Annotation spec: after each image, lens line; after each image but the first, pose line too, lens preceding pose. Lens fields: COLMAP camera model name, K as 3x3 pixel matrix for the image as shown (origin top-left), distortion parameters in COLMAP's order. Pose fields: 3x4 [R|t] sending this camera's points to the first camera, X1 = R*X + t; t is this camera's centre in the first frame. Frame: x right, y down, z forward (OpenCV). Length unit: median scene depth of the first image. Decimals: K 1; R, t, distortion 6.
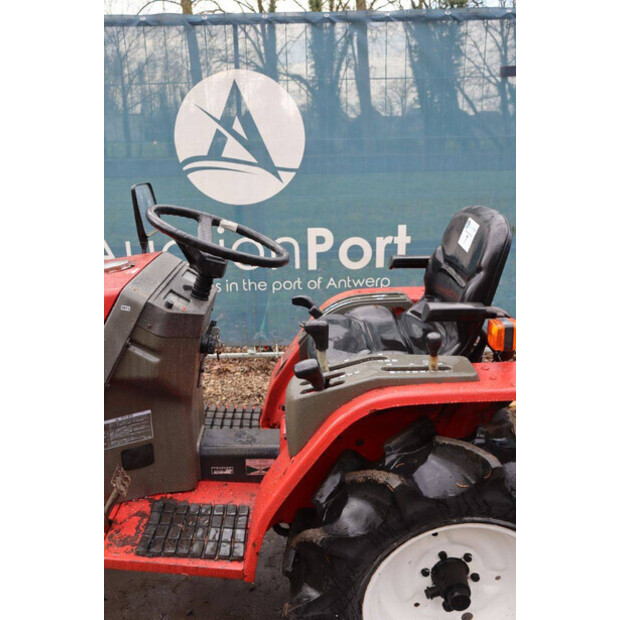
lens RADIAL K [[608.0, 0, 305.7], [0, 608.0, 314.0], [0, 0, 1]] dist [-0.064107, 0.000000]
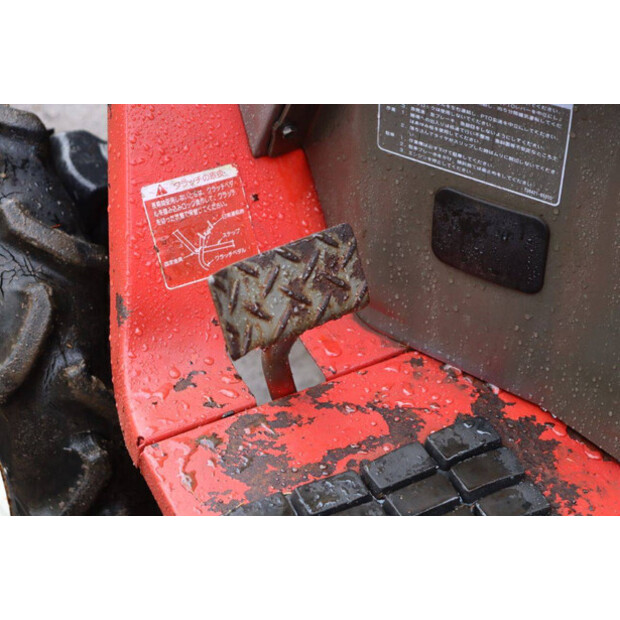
lens RADIAL K [[1448.2, 0, 308.0], [0, 1448.2, 315.9], [0, 0, 1]] dist [0.457696, 0.000000]
pose [[0.466466, 0.565986, -0.679757, 0.119178], [-0.254292, 0.821853, 0.509798, -0.033639], [0.847198, -0.064946, 0.527292, 0.550624]]
